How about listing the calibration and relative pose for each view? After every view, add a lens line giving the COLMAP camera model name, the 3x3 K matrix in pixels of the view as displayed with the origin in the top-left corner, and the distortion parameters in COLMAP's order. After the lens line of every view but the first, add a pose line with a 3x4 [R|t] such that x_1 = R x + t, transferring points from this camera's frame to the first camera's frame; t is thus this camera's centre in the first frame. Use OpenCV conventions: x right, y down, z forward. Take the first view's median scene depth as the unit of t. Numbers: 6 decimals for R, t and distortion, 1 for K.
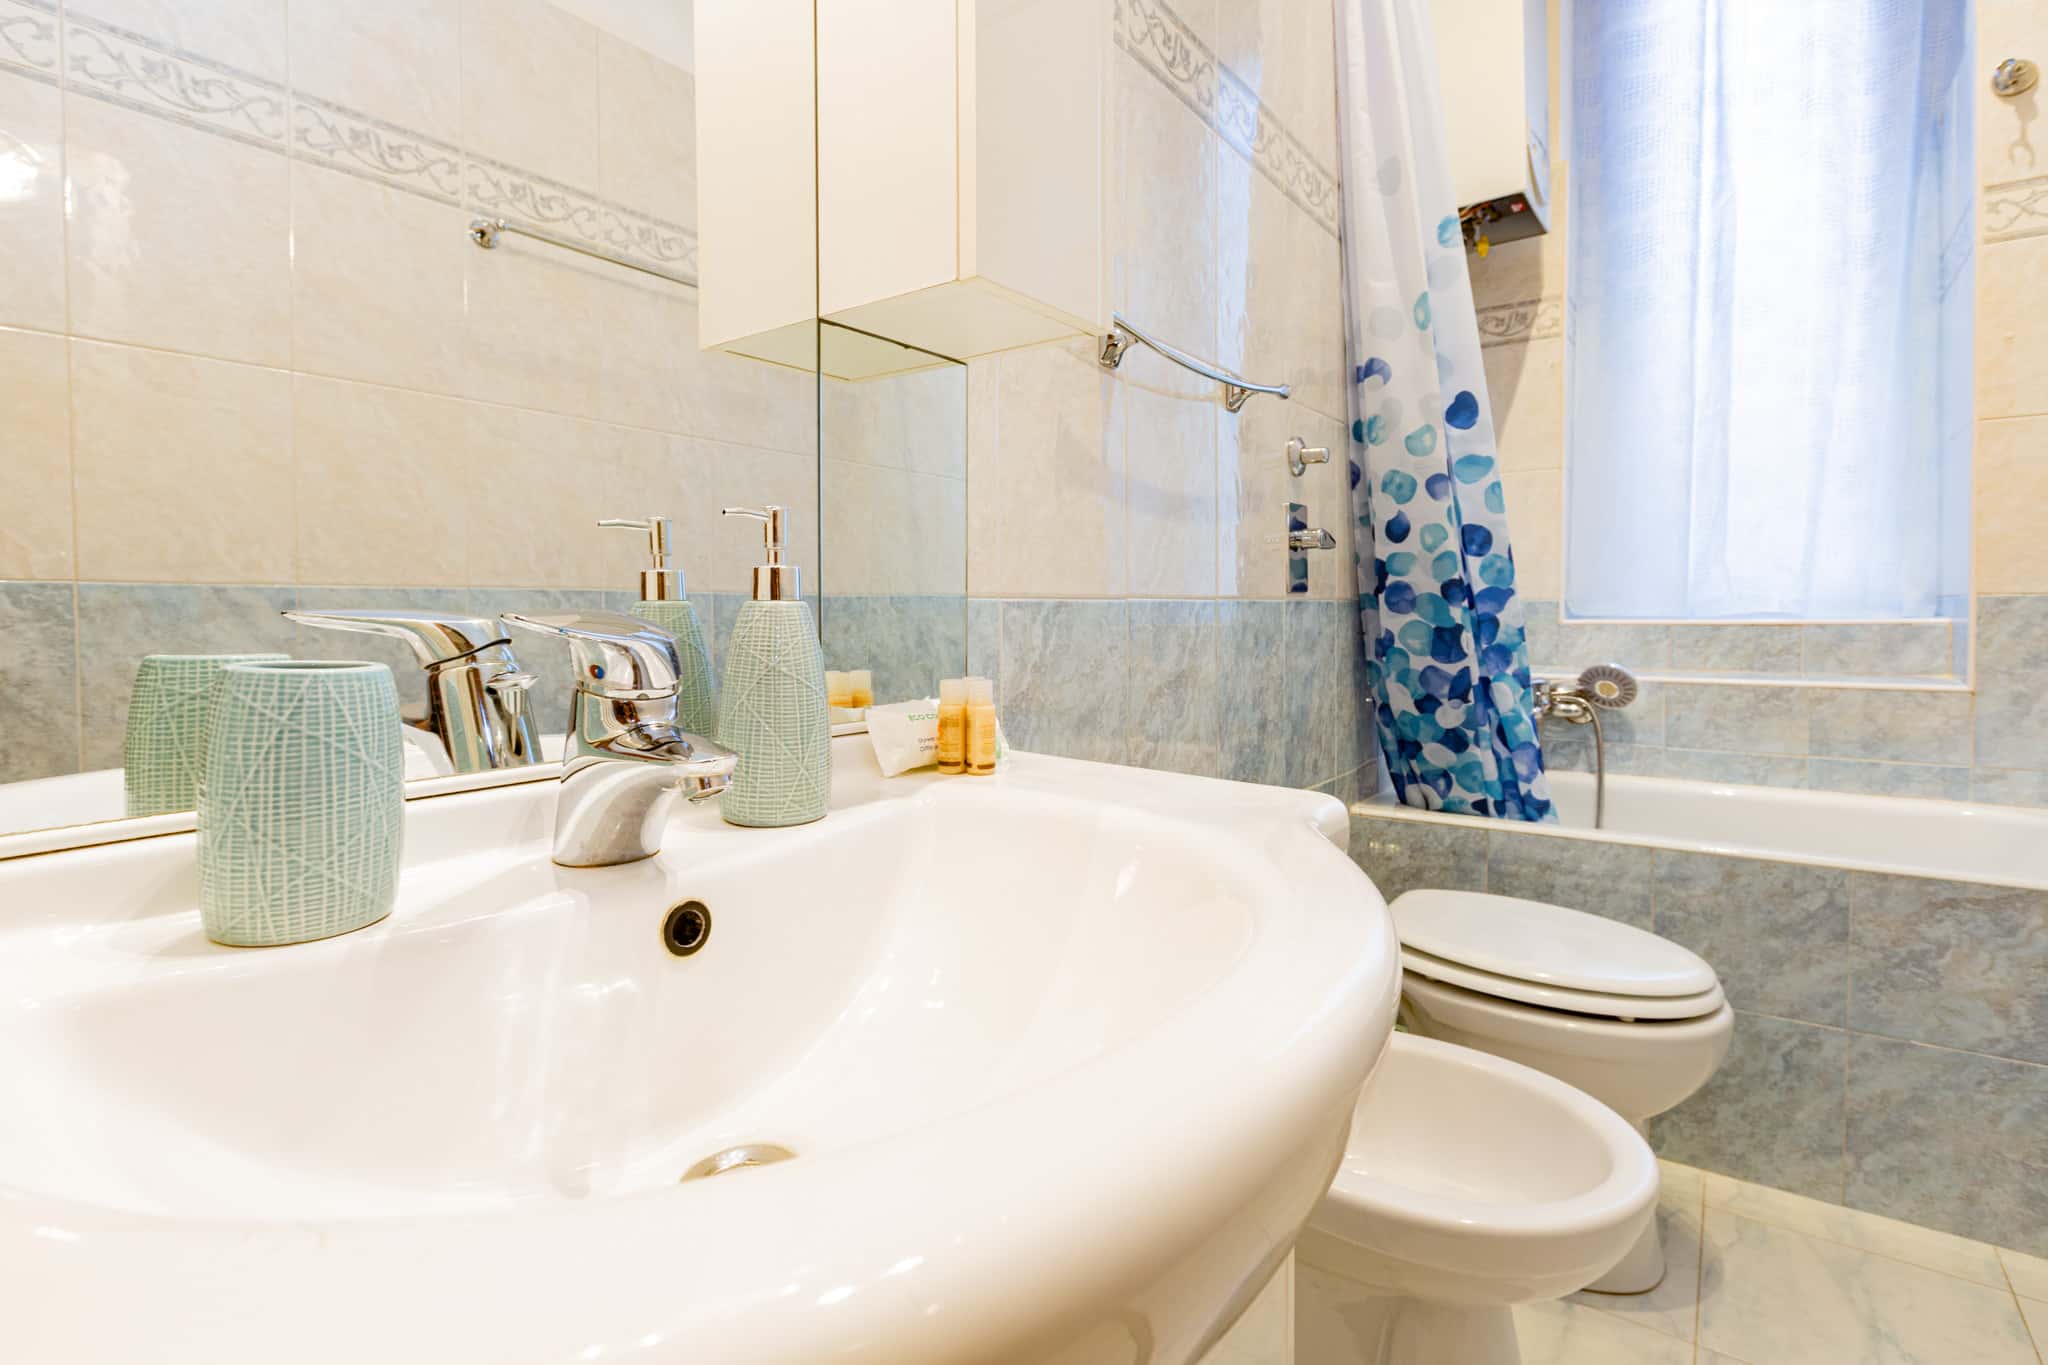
lens RADIAL K [[989.5, 0, 1032.0], [0, 989.5, 641.6], [0, 0, 1]] dist [0.000447, -0.000977]
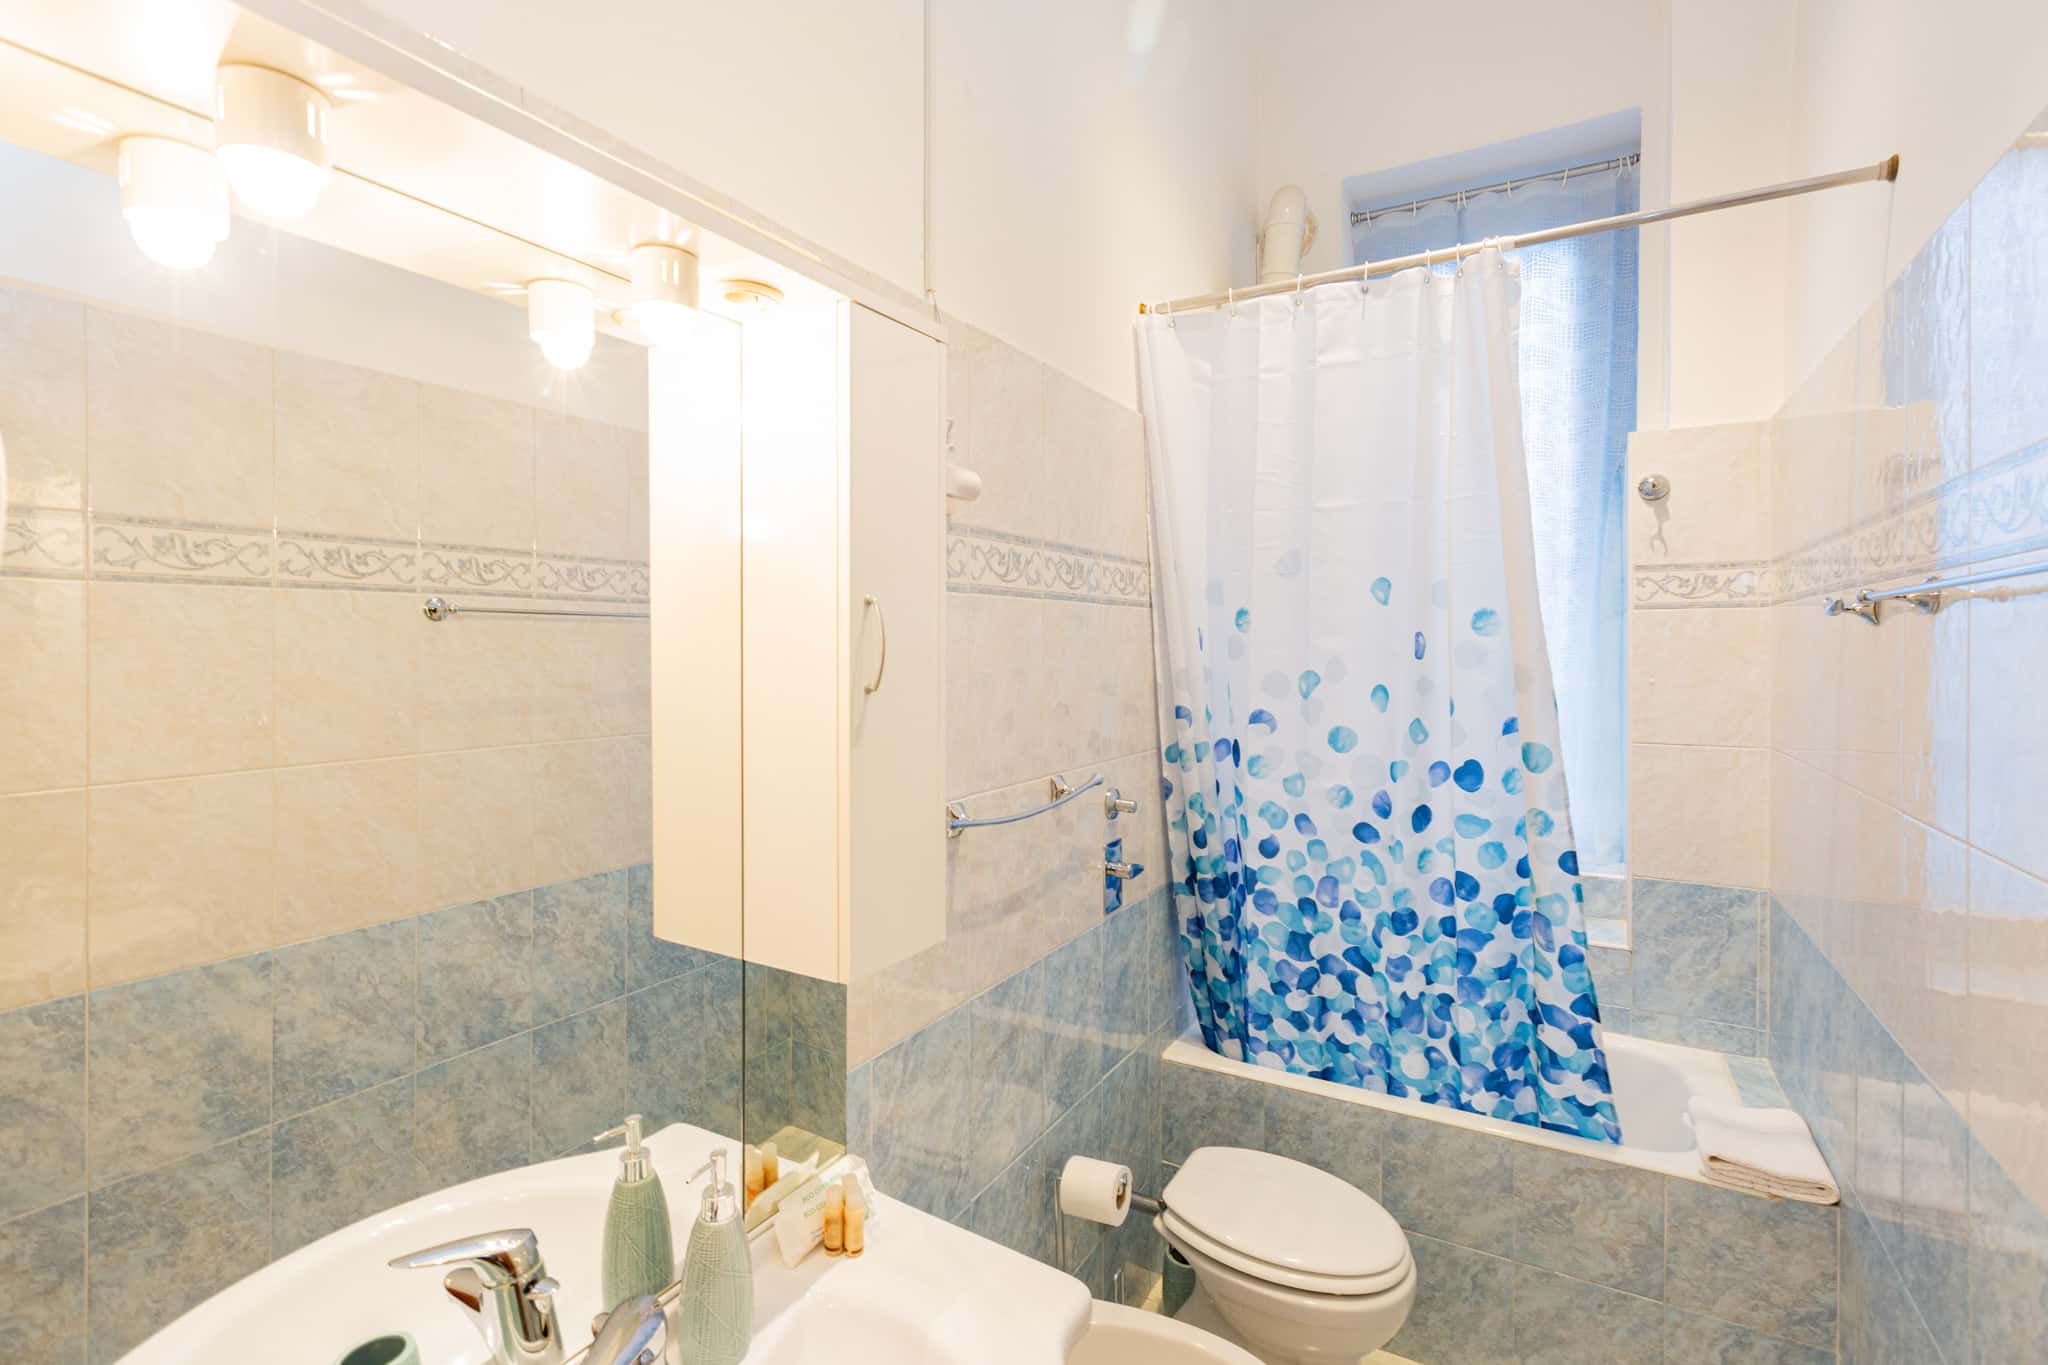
lens RADIAL K [[970.2, 0, 1014.0], [0, 970.2, 656.0], [0, 0, 1]] dist [0.004618, 0.004439]
pose [[0.995152, 0.005366, 0.098198, 0.021163], [-0.003474, 0.999805, -0.019436, -0.394141], [-0.098283, 0.019001, 0.994977, -0.256081]]
